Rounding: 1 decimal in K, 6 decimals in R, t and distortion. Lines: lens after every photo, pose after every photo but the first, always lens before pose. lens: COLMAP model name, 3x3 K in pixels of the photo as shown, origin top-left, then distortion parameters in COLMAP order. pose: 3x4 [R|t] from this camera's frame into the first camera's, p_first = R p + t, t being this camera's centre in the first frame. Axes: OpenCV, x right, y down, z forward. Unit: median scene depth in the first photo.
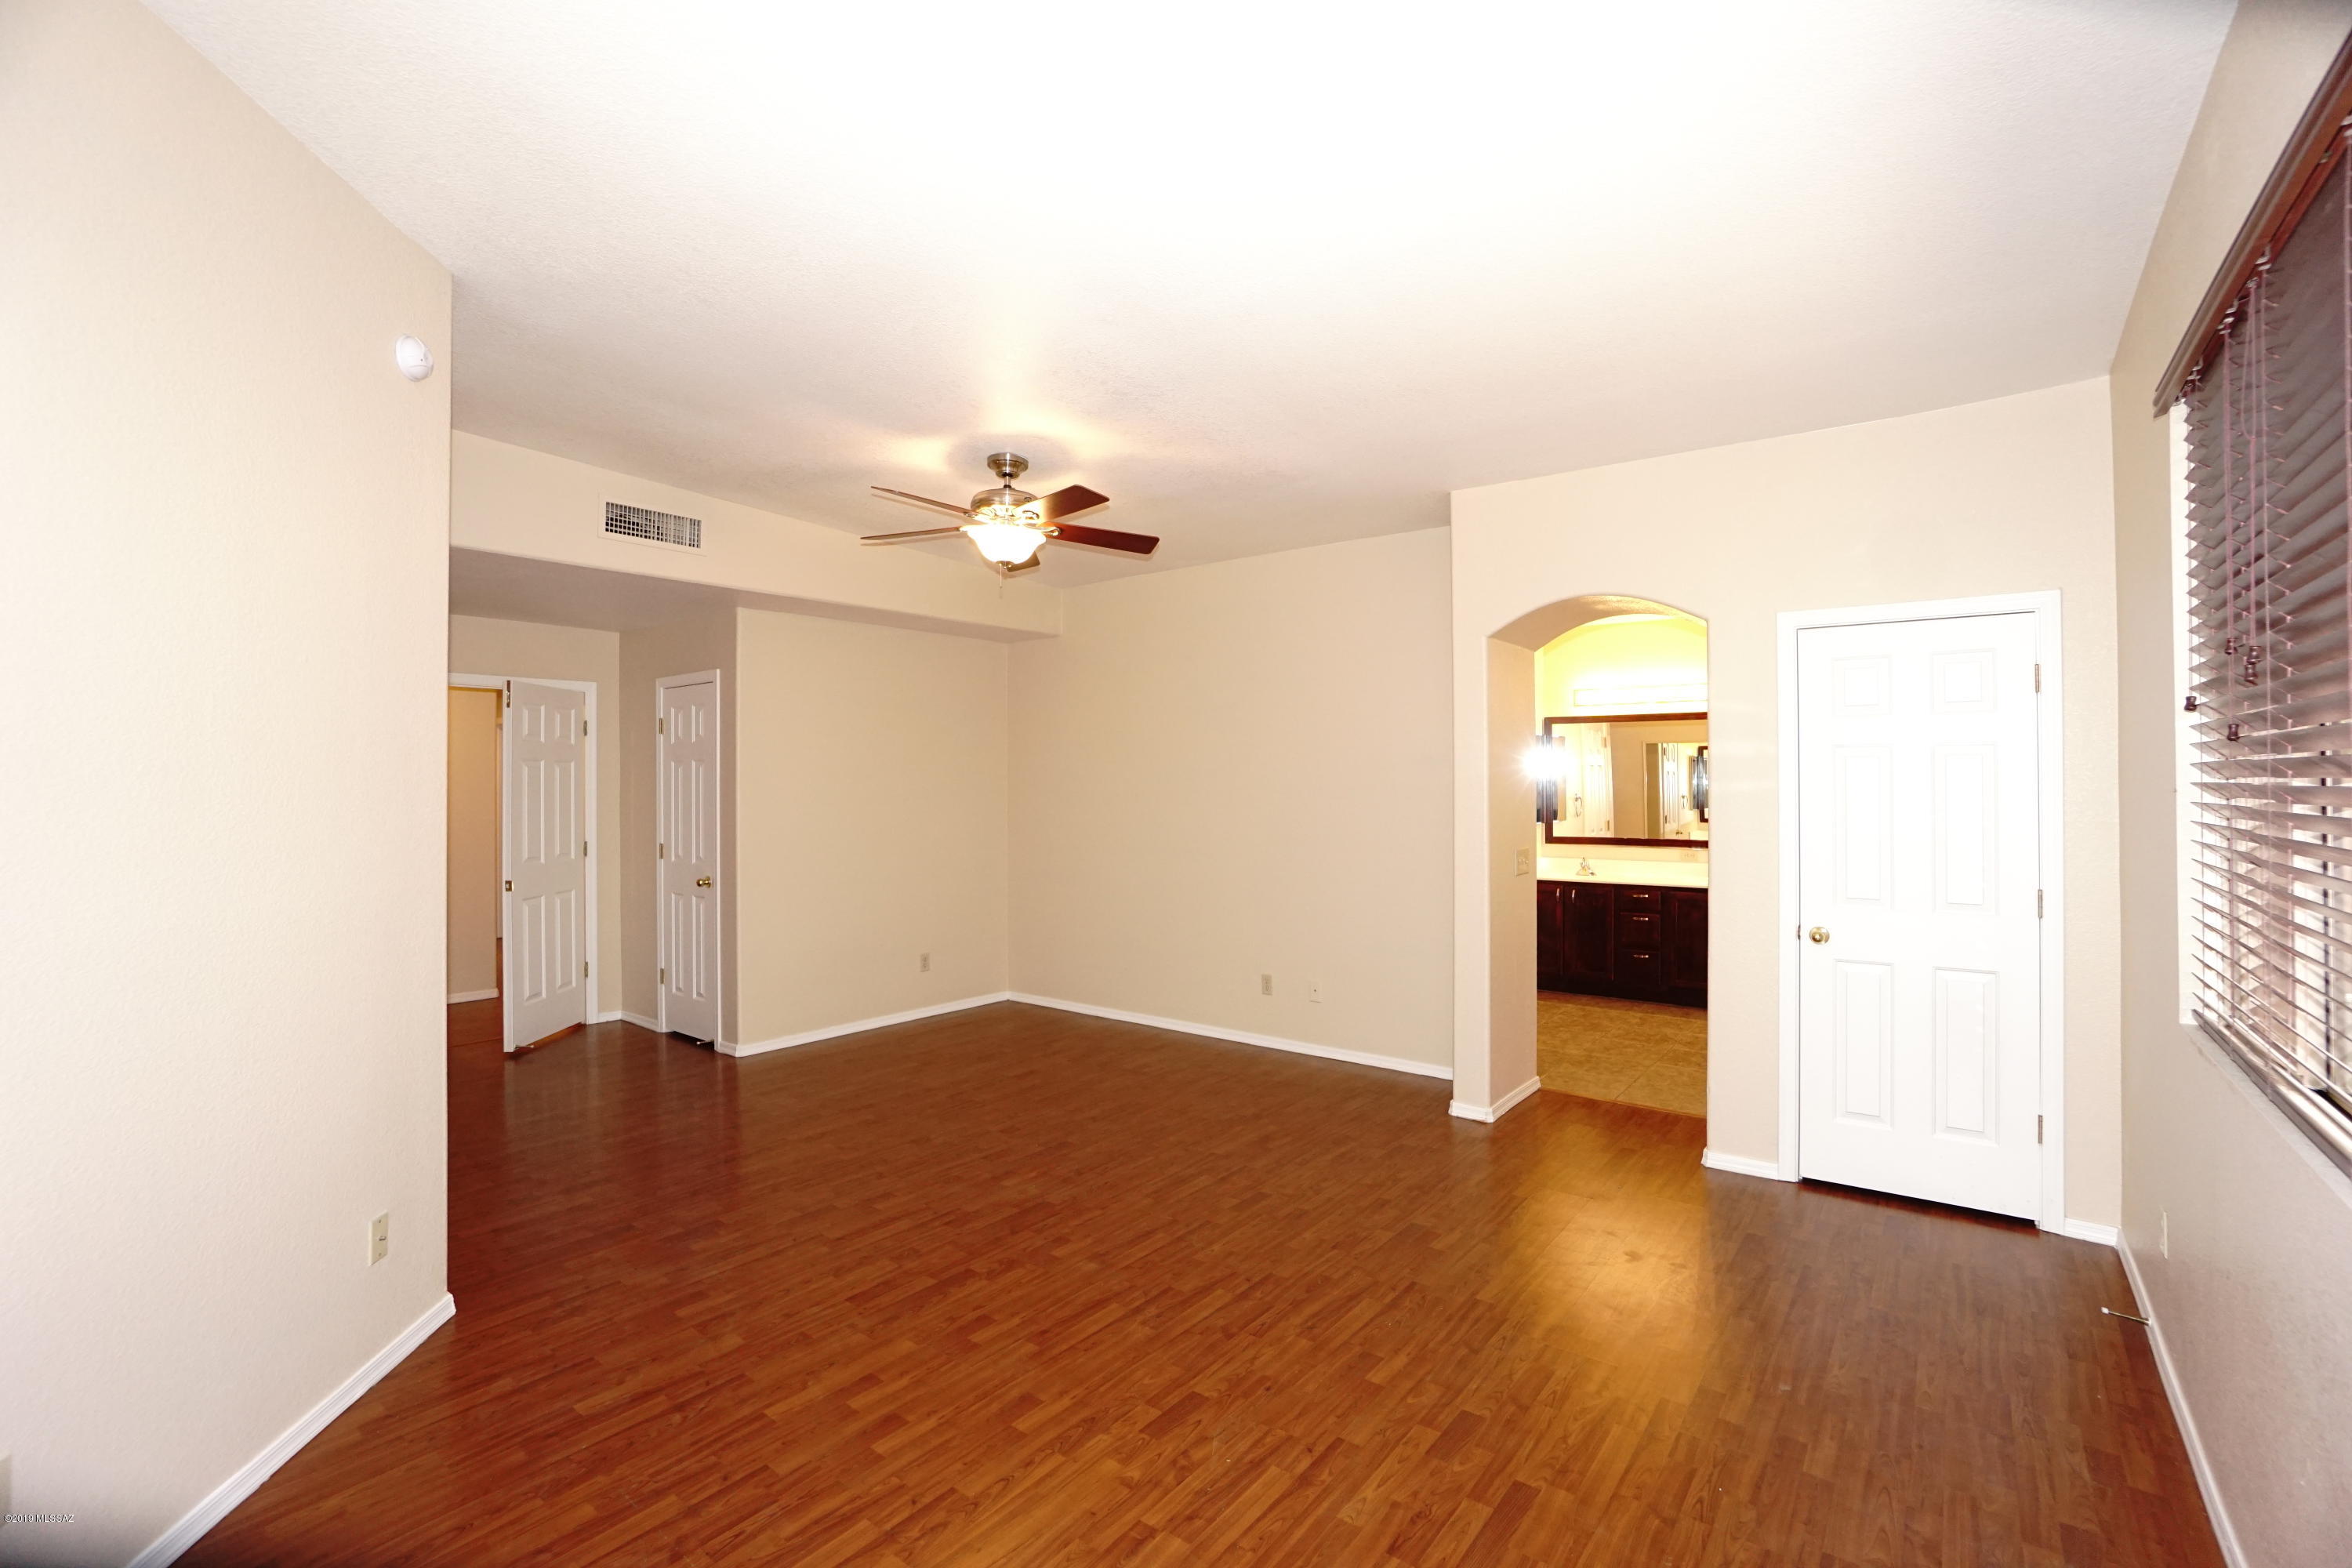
lens RADIAL K [[1036.0, 0, 1178.4], [0, 1036.0, 781.3], [0, 0, 1]] dist [-0.051316, 0.014857]
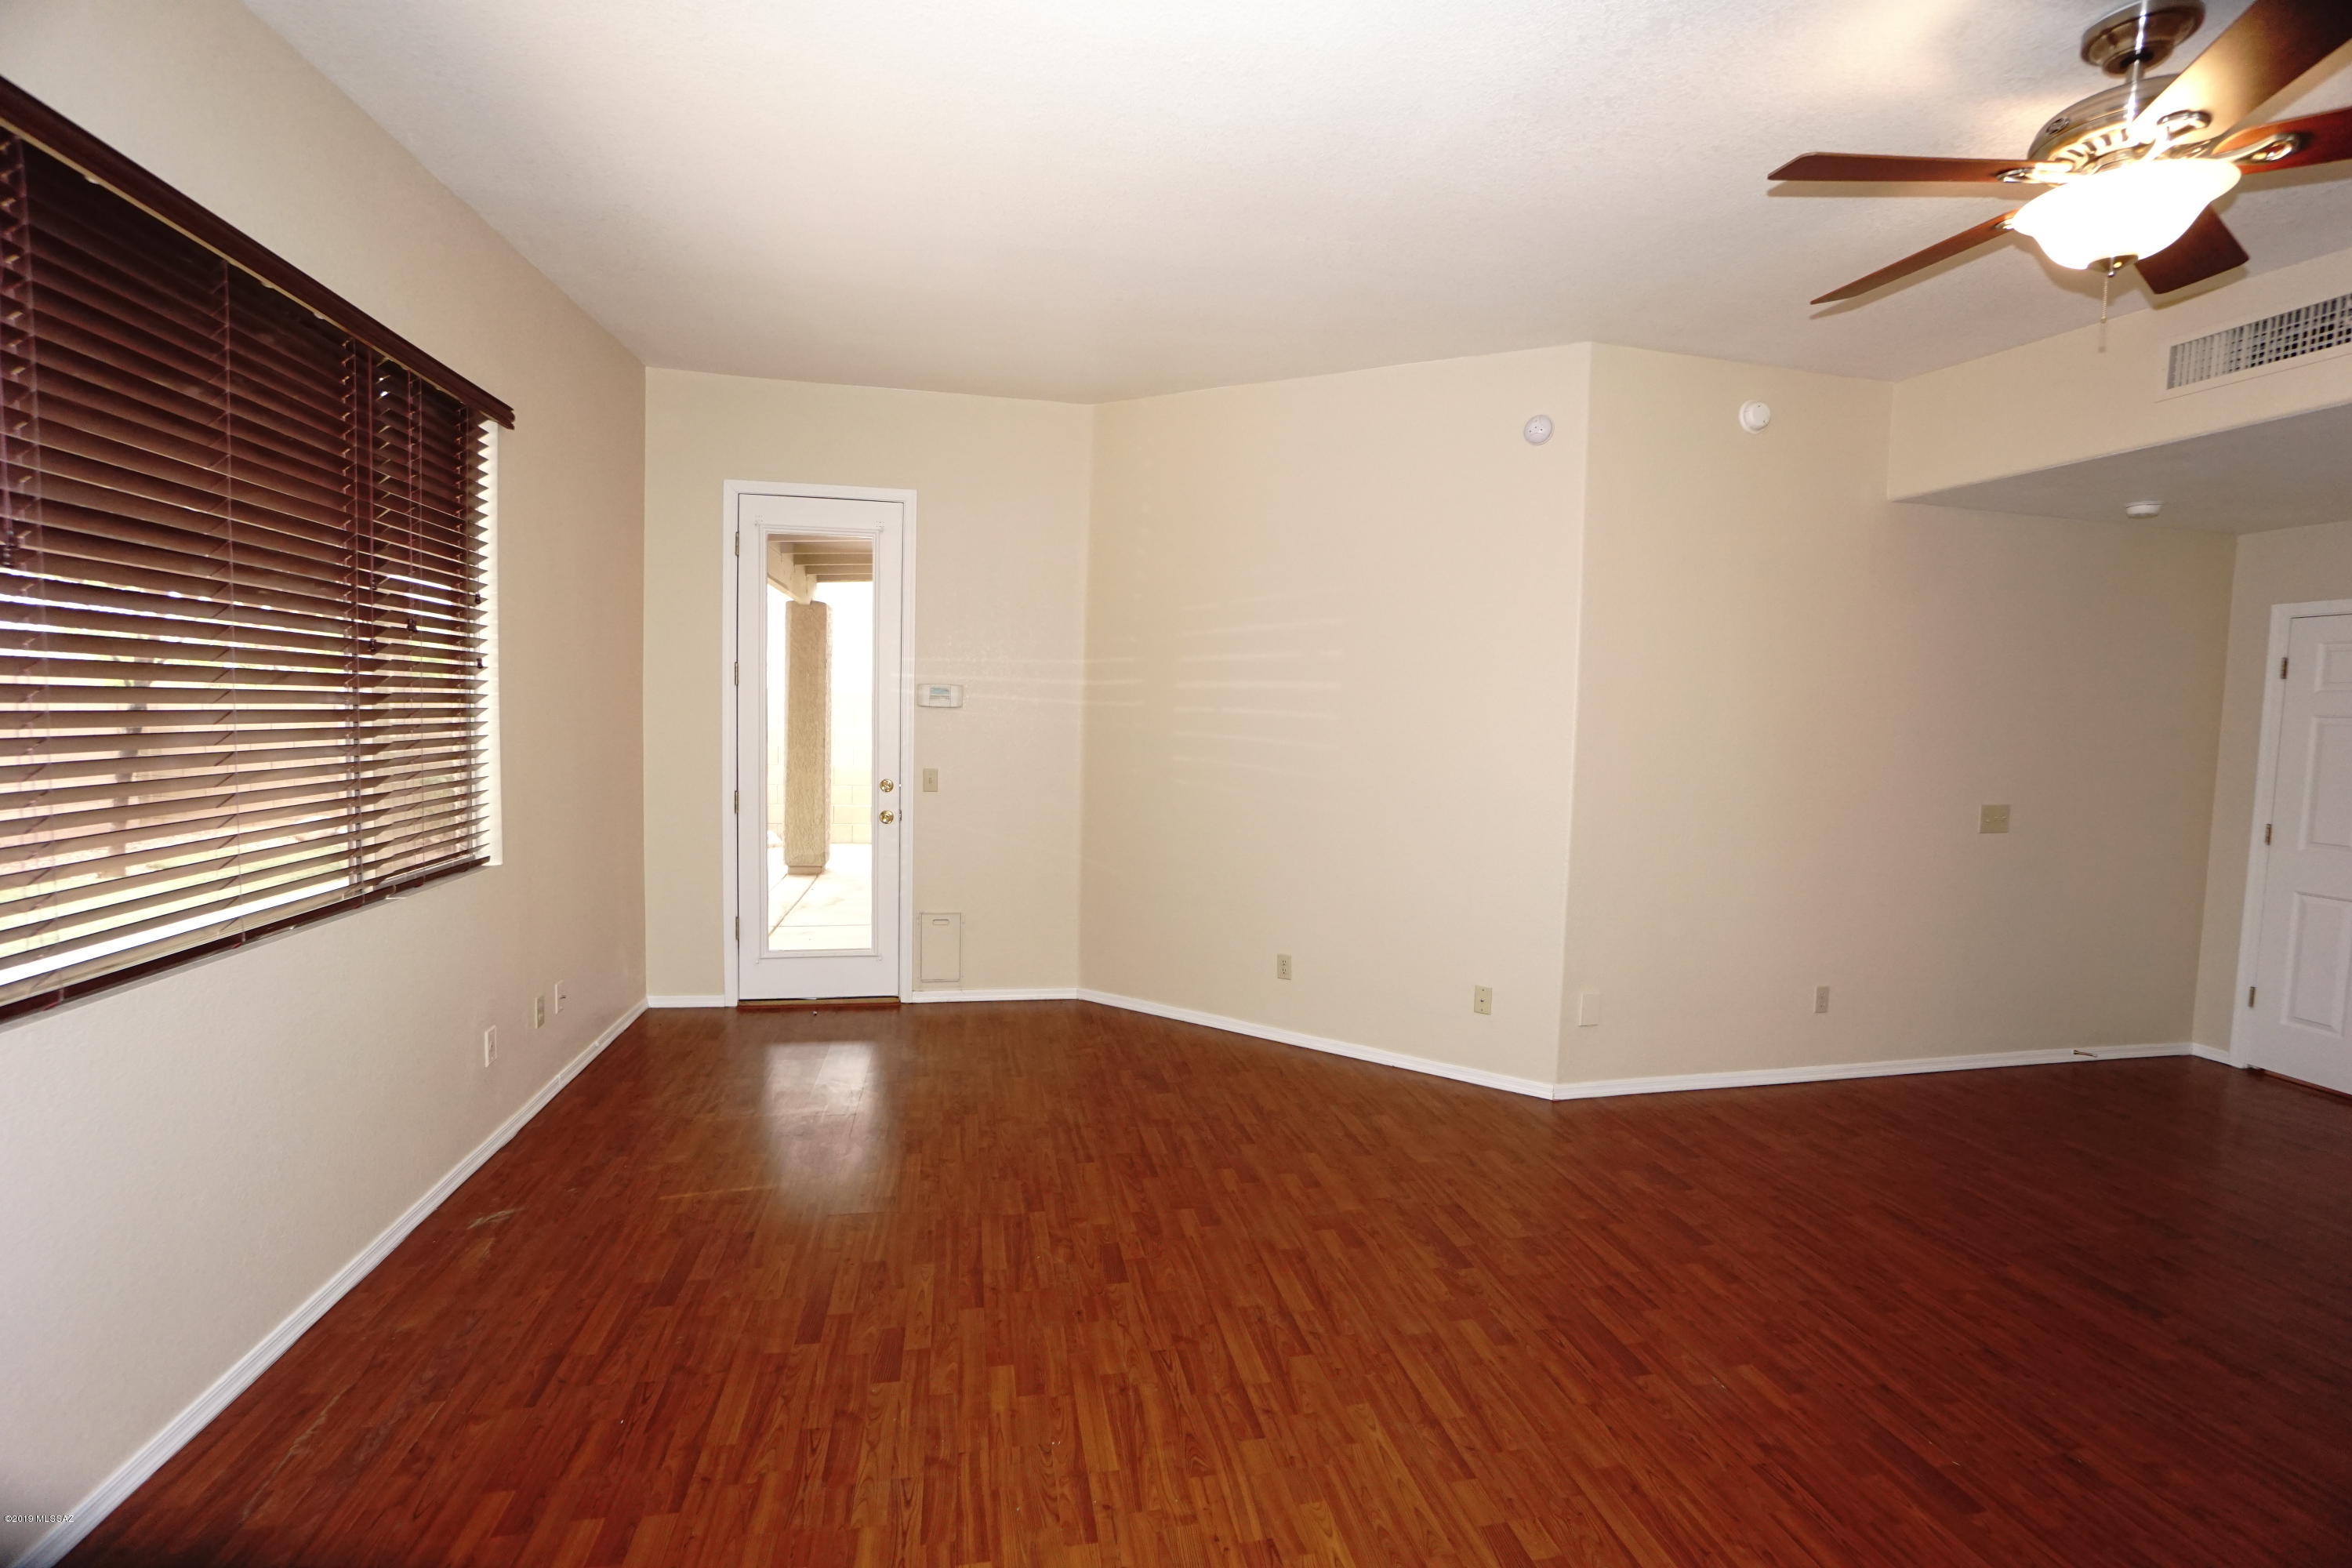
lens RADIAL K [[1036.0, 0, 1175.2], [0, 1036.0, 785.1], [0, 0, 1]] dist [-0.051316, 0.014857]
pose [[-0.650972, 0.037224, -0.758188, 0.728178], [-0.024212, 0.997271, 0.069751, 0.009613], [0.758715, 0.063763, -0.648294, 1.604243]]
